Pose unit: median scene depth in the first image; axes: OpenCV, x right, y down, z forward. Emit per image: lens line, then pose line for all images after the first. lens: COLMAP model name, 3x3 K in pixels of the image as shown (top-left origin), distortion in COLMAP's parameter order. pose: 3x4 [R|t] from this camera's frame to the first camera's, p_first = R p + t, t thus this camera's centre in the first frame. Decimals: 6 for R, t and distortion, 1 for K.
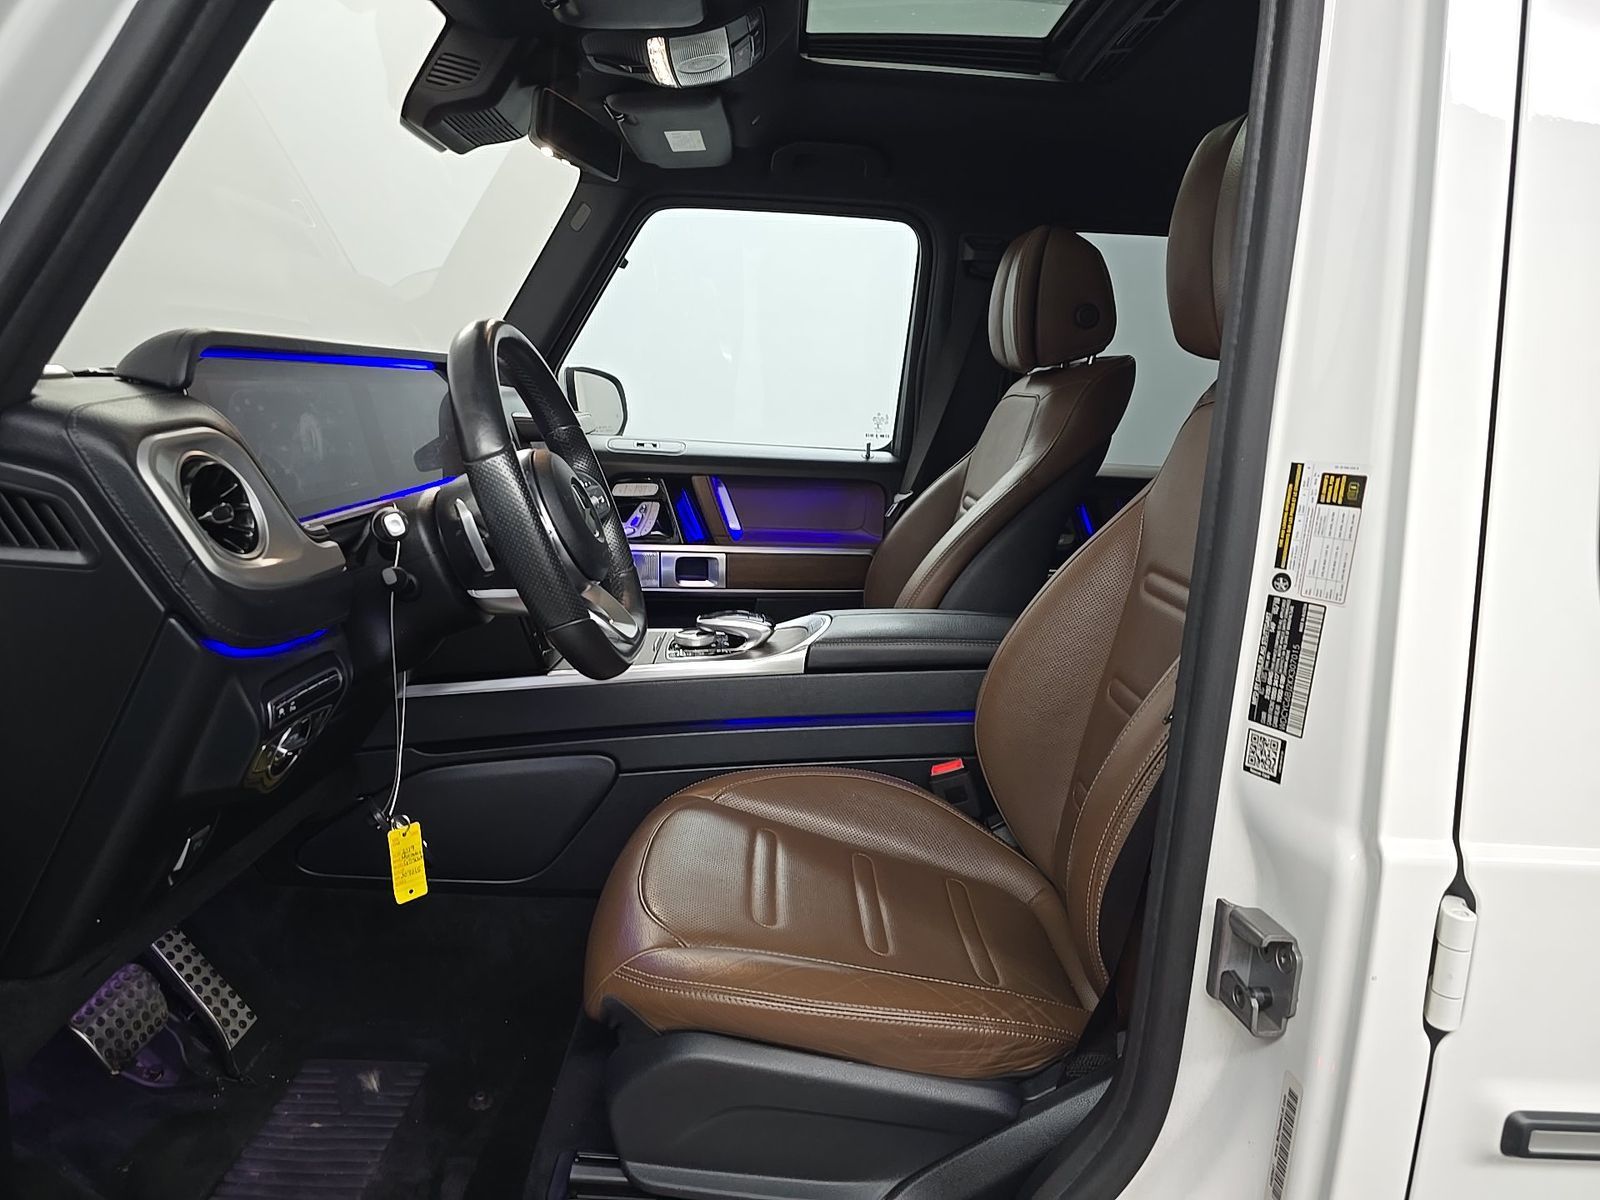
lens RADIAL K [[1082.0, 0, 800.0], [0, 1082.0, 600.0], [0, 0, 1]] dist [0.053311, -0.059518]
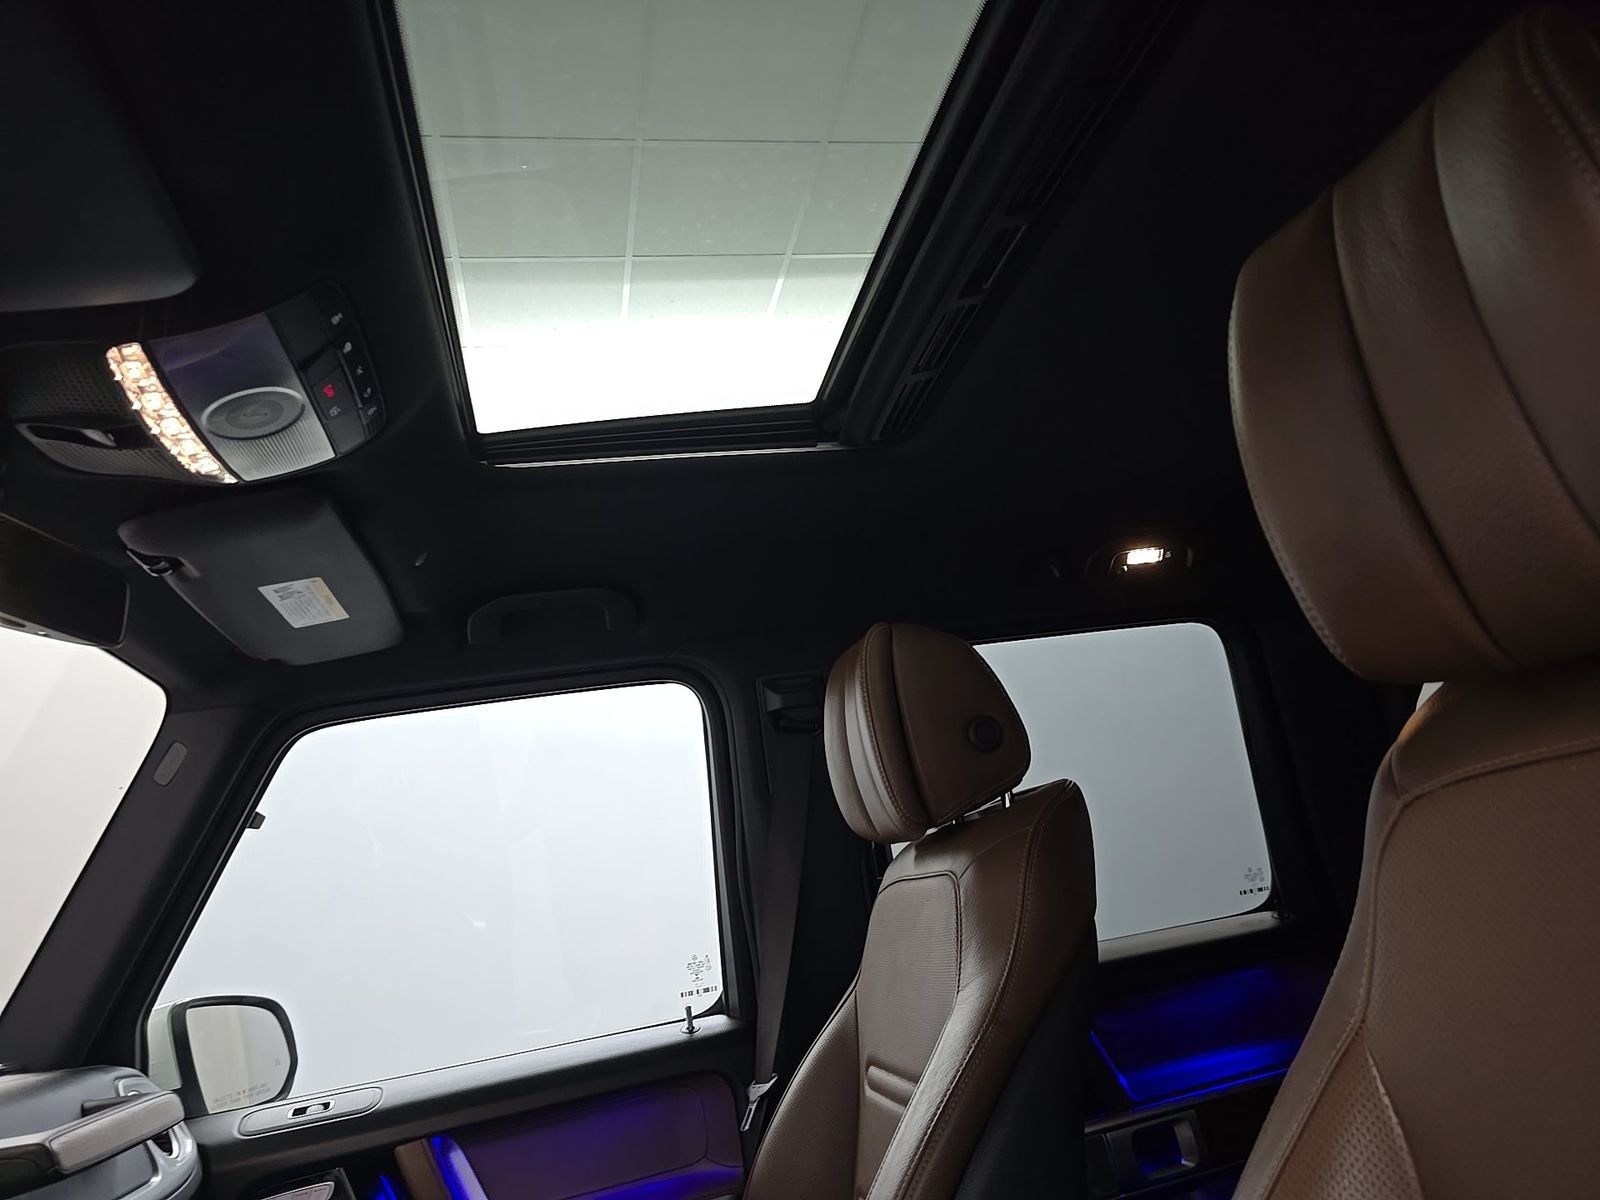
lens RADIAL K [[970.5, 0, 803.2], [0, 970.5, 646.3], [0, 0, 1]] dist [-0.004596, -0.002506]
pose [[0.956945, -0.164565, 0.239114, 0.029462], [0.253934, 0.873684, -0.414963, -0.084638], [-0.140621, 0.457816, 0.877856, 0.430426]]
